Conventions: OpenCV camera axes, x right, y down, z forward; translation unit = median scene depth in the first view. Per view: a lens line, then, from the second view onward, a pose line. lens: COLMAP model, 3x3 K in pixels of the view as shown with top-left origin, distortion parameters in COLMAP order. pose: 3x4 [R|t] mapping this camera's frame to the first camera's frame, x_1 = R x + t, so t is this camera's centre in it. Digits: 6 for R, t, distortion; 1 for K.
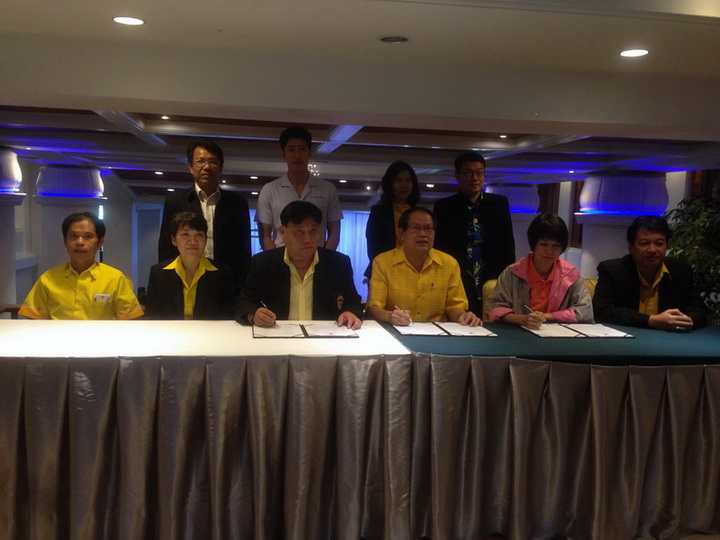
lens RADIAL K [[679.4, 0, 354.4], [0, 679.4, 273.2], [0, 0, 1]] dist [0.058884, 0.000000]
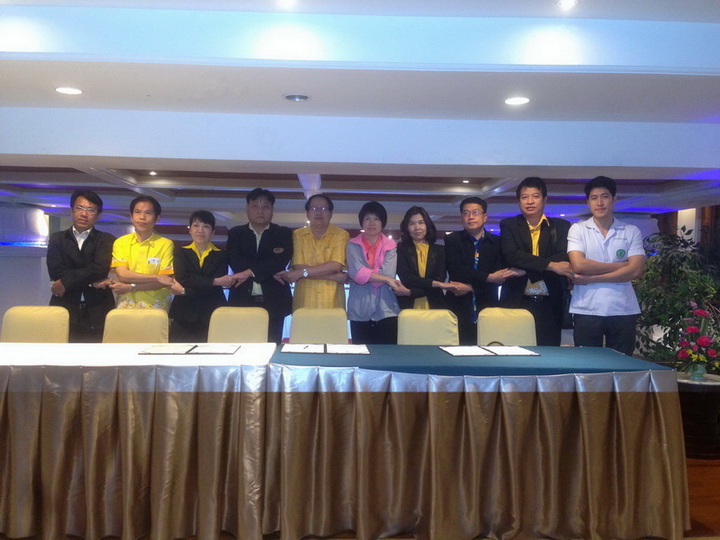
lens RADIAL K [[679.4, 0, 362.3], [0, 679.4, 270.3], [0, 0, 1]] dist [0.058884, 0.000000]
pose [[0.994260, -0.014271, -0.106034, 0.343956], [0.005299, 0.996416, -0.084416, 0.054199], [0.106859, 0.083370, 0.990773, -0.119783]]
